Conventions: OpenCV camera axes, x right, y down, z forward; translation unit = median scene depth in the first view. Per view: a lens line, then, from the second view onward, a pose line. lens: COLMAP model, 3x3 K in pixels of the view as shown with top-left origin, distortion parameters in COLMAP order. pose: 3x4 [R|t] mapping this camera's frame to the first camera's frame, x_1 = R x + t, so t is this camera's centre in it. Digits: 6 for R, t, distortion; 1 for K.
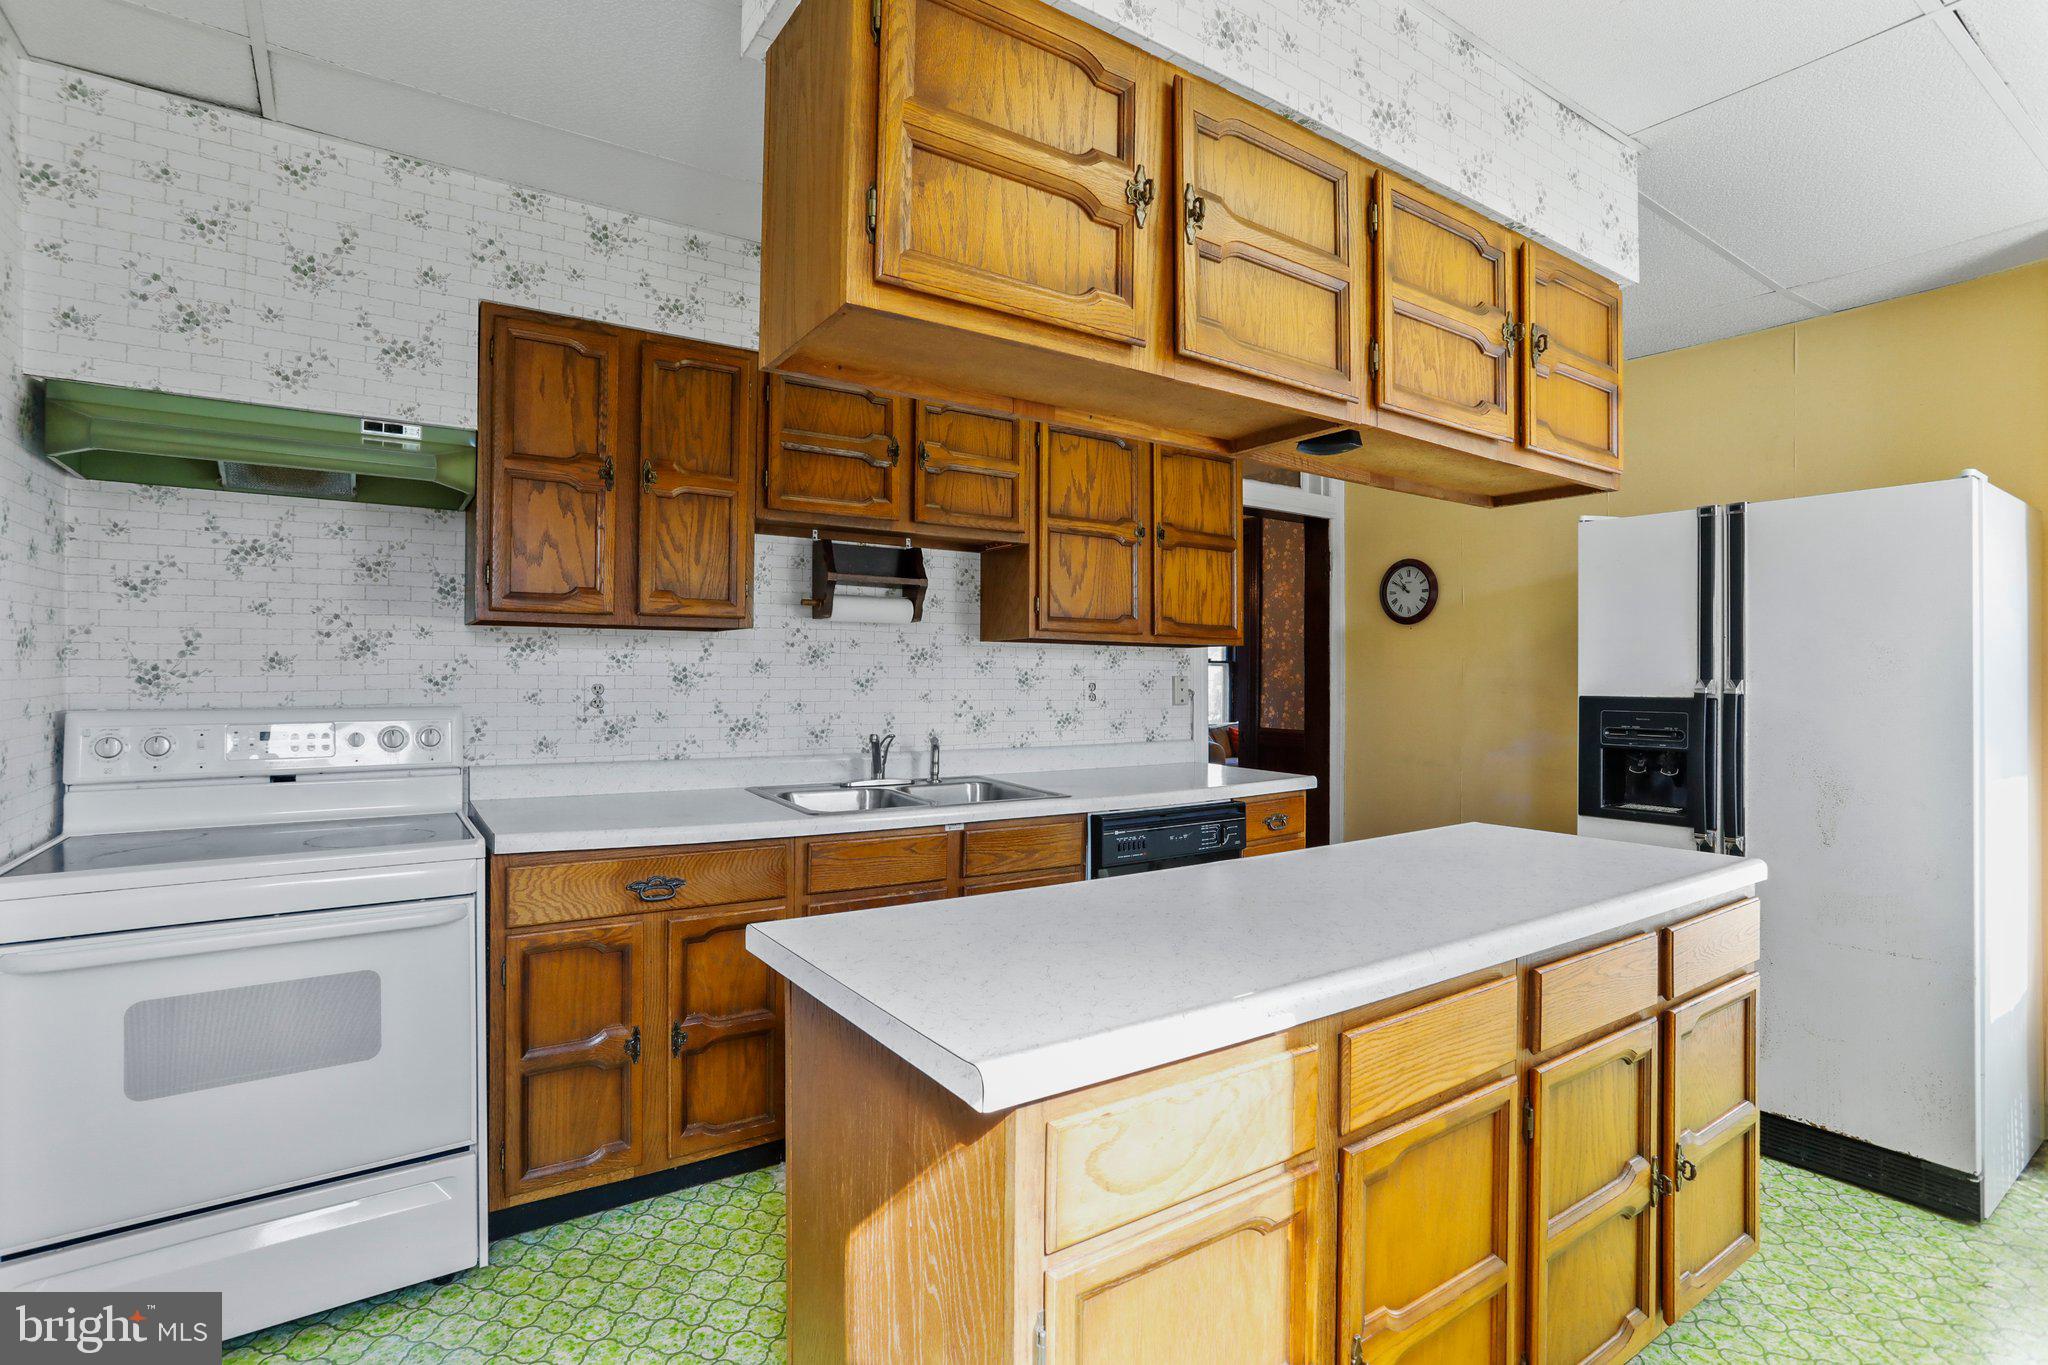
lens RADIAL K [[998.5, 0, 1027.3], [0, 998.5, 671.8], [0, 0, 1]] dist [-0.028464, 0.009267]
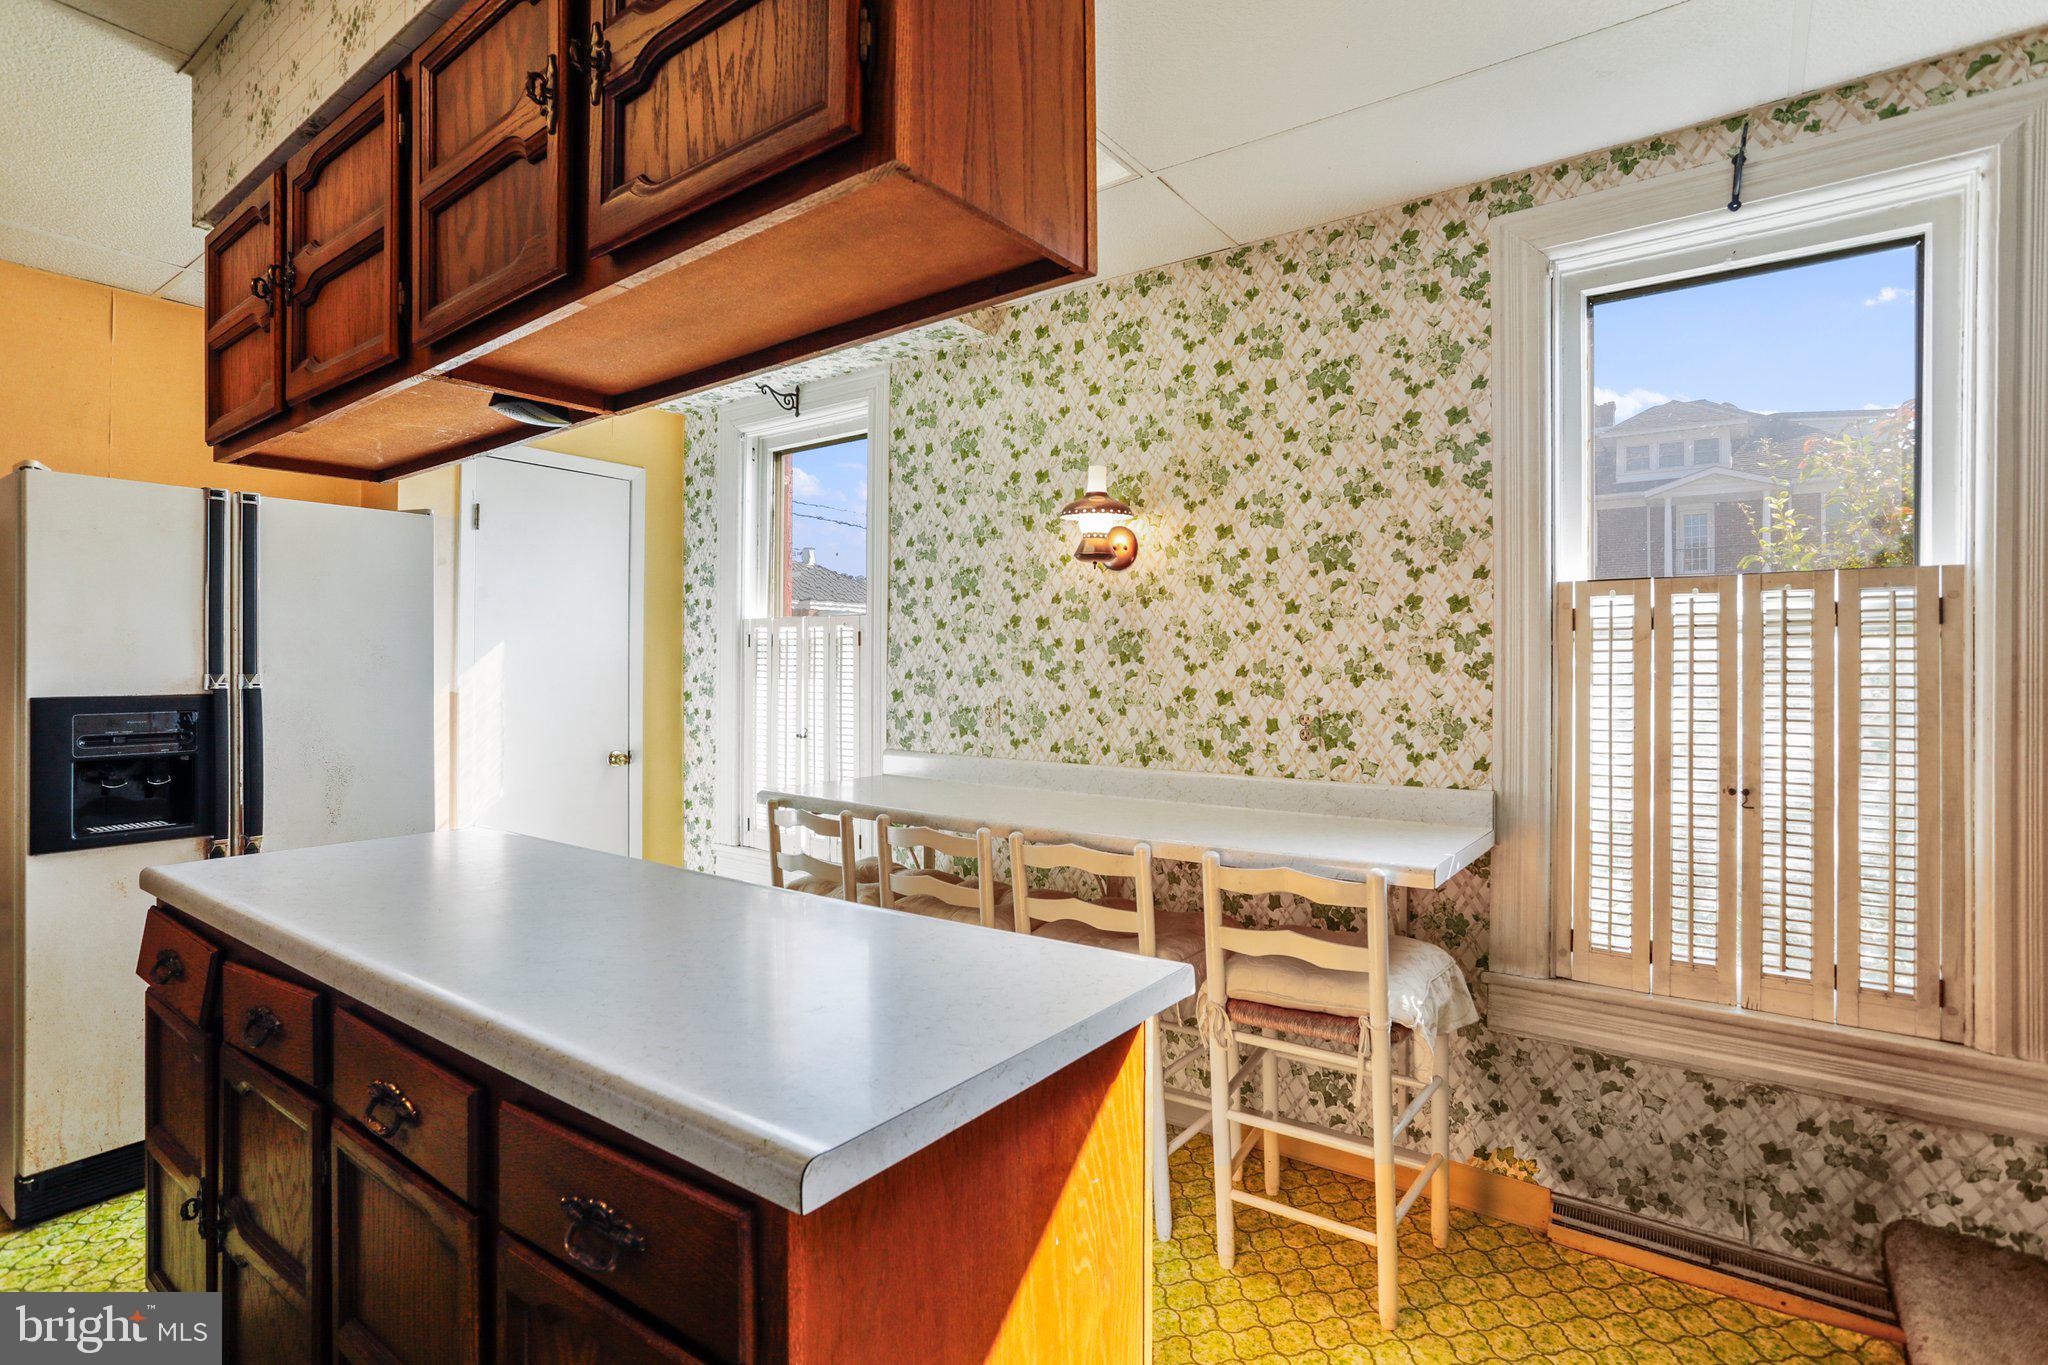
lens RADIAL K [[998.5, 0, 1023.1], [0, 998.5, 670.4], [0, 0, 1]] dist [-0.028464, 0.009267]
pose [[-0.321948, -0.011481, 0.946688, -0.439019], [-0.002050, 0.999933, 0.011430, -0.007768], [-0.946755, 0.001739, -0.321950, 0.575520]]
